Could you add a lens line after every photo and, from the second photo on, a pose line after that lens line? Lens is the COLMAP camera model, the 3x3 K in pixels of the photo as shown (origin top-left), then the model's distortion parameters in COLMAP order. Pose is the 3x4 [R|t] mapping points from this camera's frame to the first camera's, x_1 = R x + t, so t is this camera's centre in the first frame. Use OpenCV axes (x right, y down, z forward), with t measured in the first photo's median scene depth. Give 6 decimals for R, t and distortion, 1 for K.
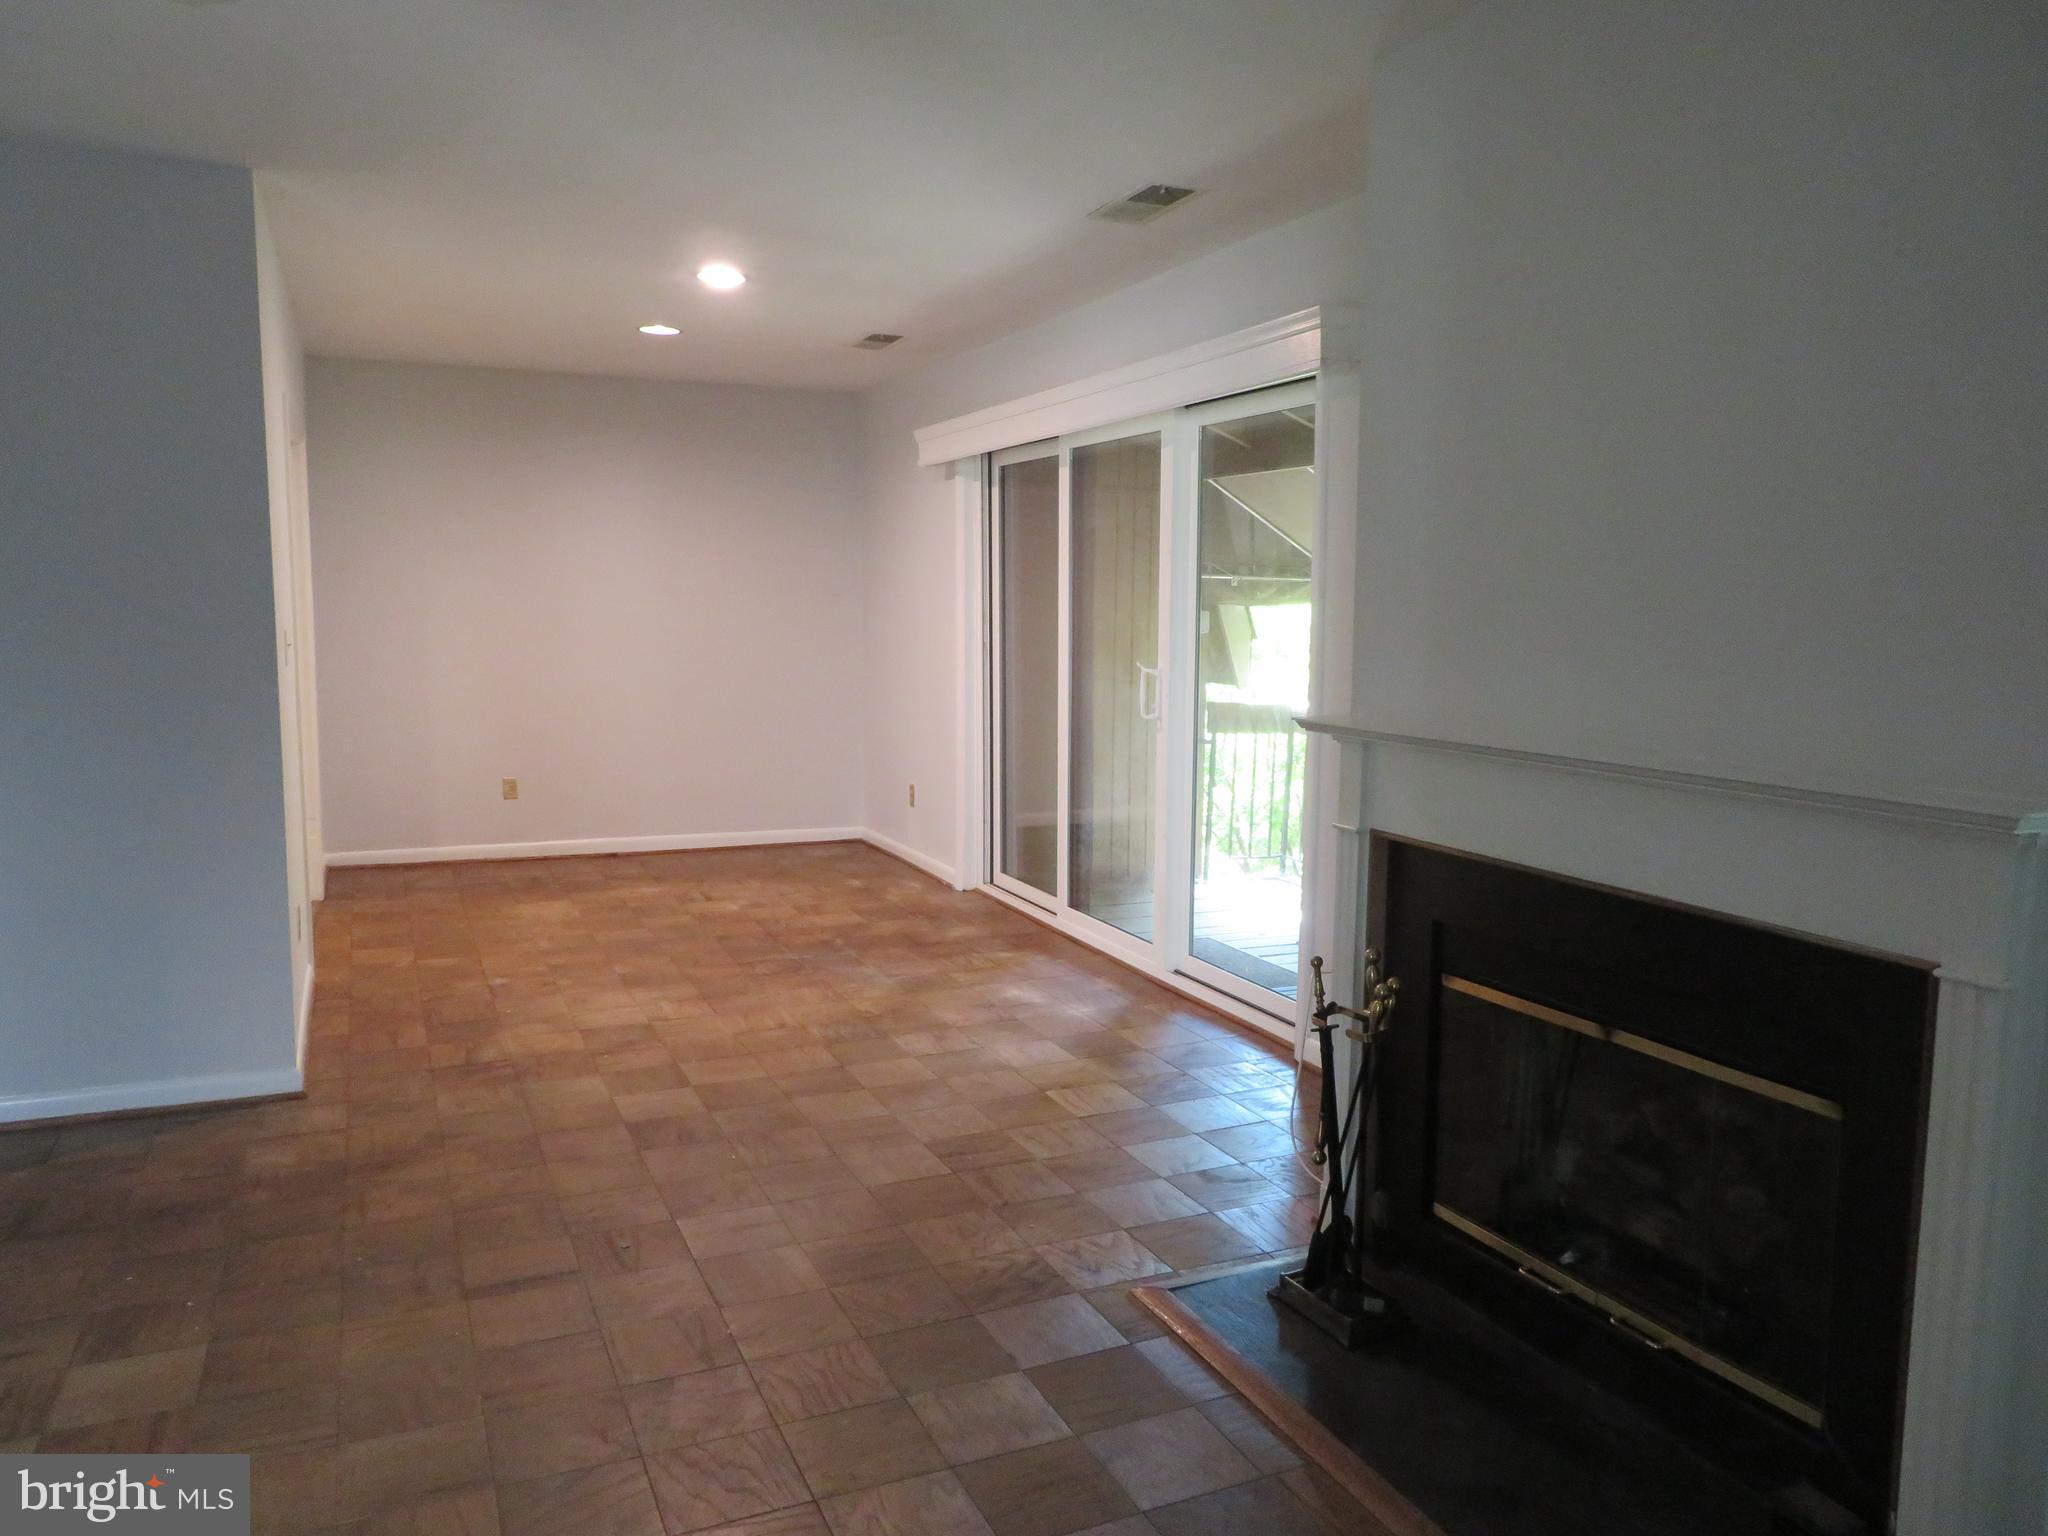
lens RADIAL K [[1460.9, 0, 1023.4], [0, 1460.9, 765.3], [0, 0, 1]] dist [-0.004496, -0.005202]
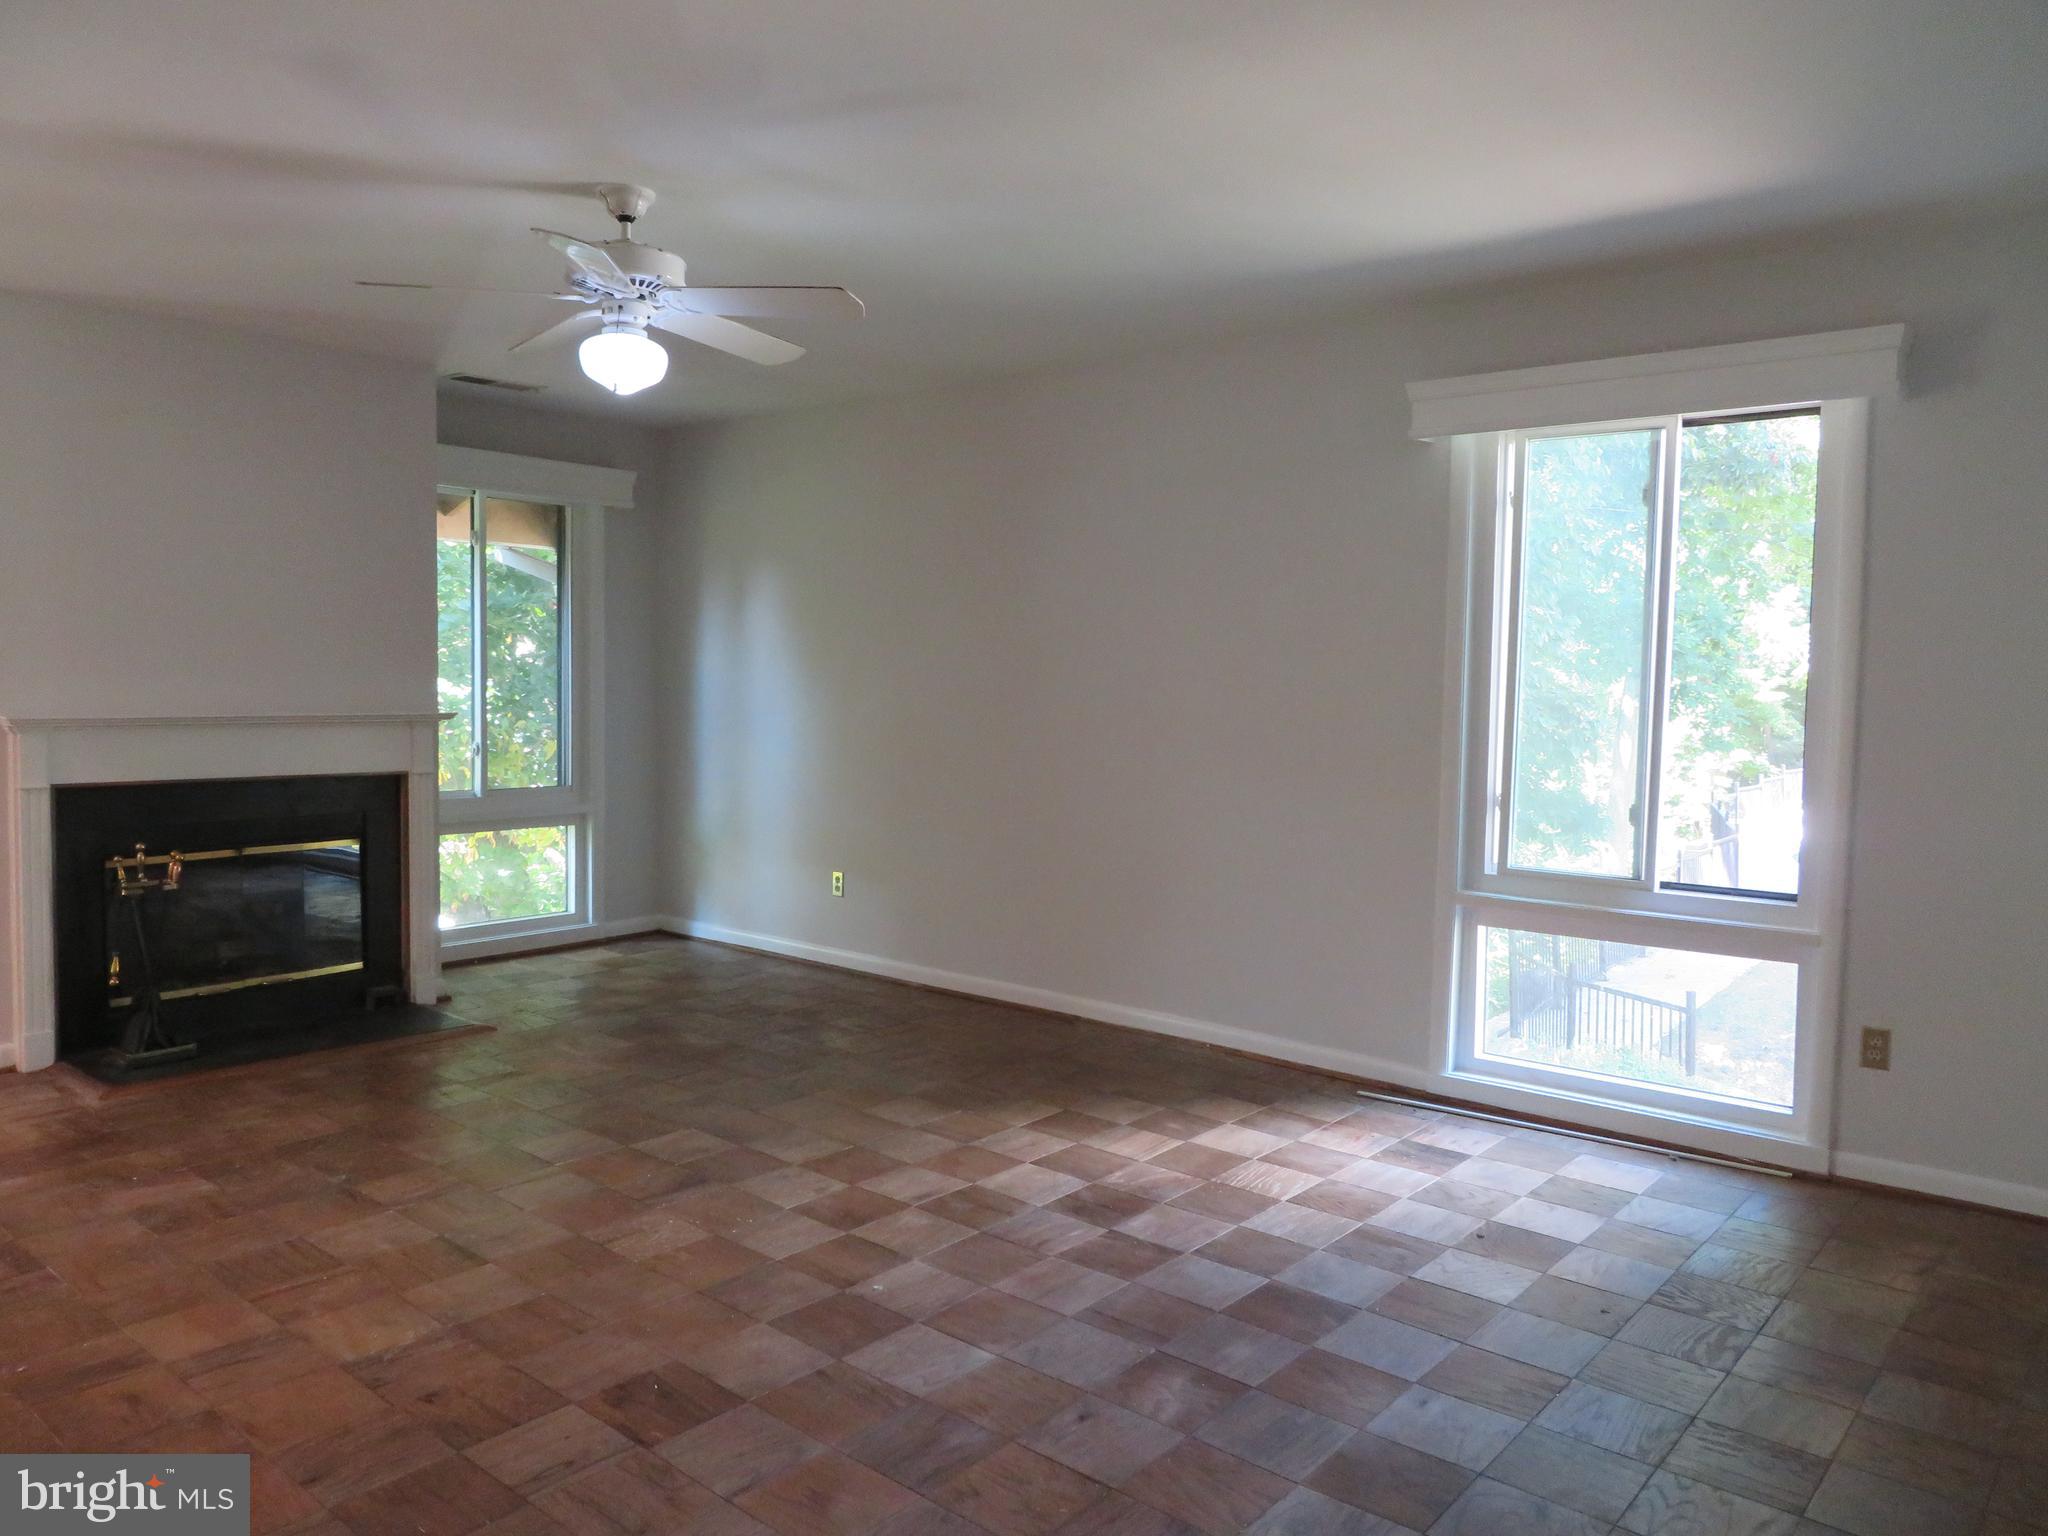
lens RADIAL K [[1460.9, 0, 1019.7], [0, 1460.9, 765.3], [0, 0, 1]] dist [-0.004496, -0.005202]
pose [[-0.438980, -0.070678, 0.895713, -1.816908], [0.084538, 0.989230, 0.119489, -0.085030], [-0.894511, 0.128175, -0.428277, 0.832830]]
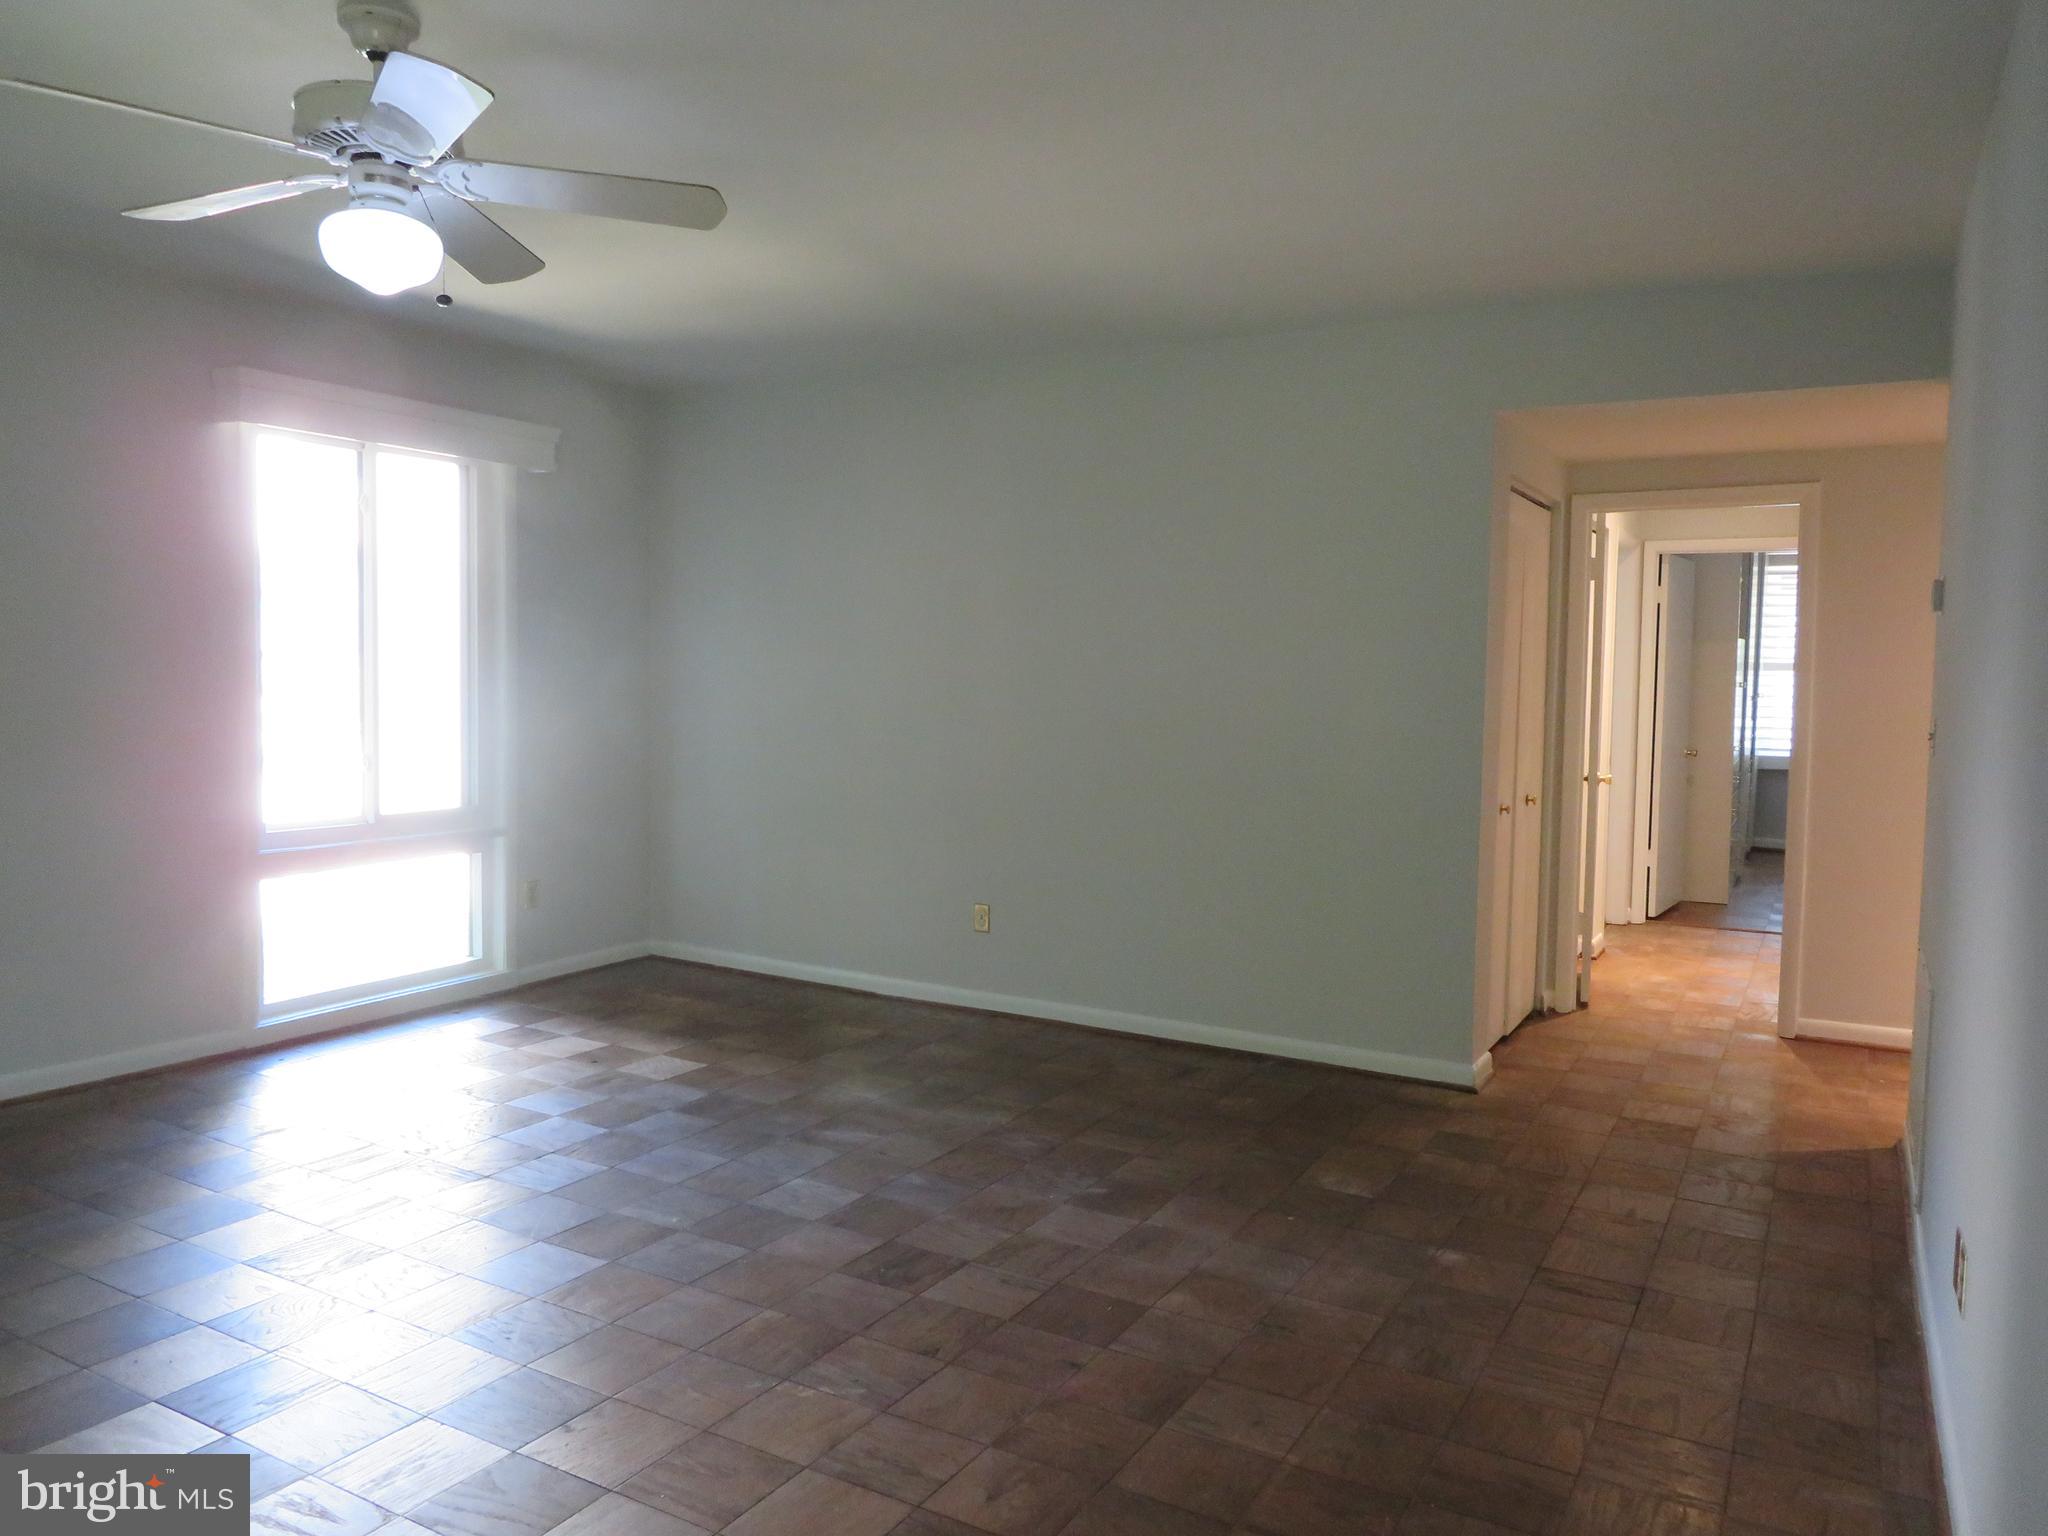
lens RADIAL K [[1460.9, 0, 1022.4], [0, 1460.9, 760.4], [0, 0, 1]] dist [-0.004496, -0.005202]
pose [[-0.799616, 0.017833, -0.600246, -0.178497], [-0.093539, 0.983659, 0.153833, -0.171514], [0.593181, 0.179154, -0.784882, 1.633253]]
